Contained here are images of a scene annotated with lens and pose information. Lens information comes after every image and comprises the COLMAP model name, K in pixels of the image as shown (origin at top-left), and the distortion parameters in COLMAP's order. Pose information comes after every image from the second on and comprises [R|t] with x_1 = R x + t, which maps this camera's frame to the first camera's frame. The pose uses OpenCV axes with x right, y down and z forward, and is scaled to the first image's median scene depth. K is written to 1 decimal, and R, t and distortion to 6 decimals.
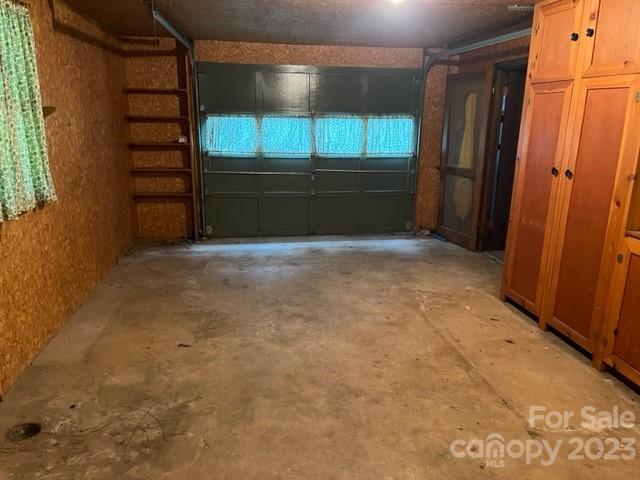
lens RADIAL K [[482.9, 0, 320.3], [0, 482.9, 239.6], [0, 0, 1]] dist [0.044280, -0.006461]
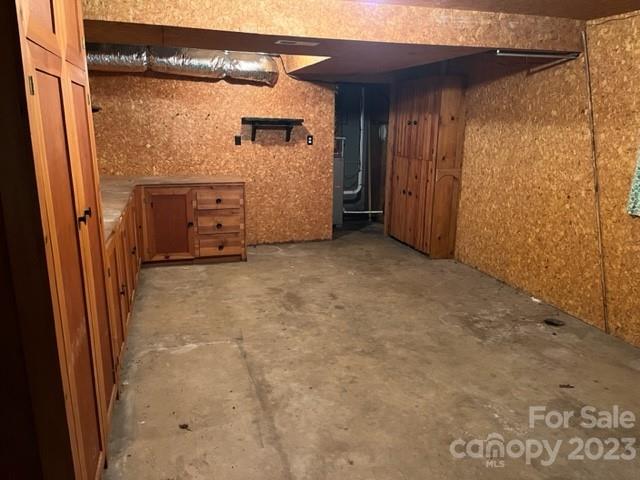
lens RADIAL K [[482.9, 0, 320.3], [0, 482.9, 240.3], [0, 0, 1]] dist [0.044280, -0.006461]
pose [[-0.988353, 0.007018, -0.152019, 0.359745], [-0.066225, 0.879557, 0.471162, -0.491630], [0.137016, 0.475742, -0.868848, 1.874239]]
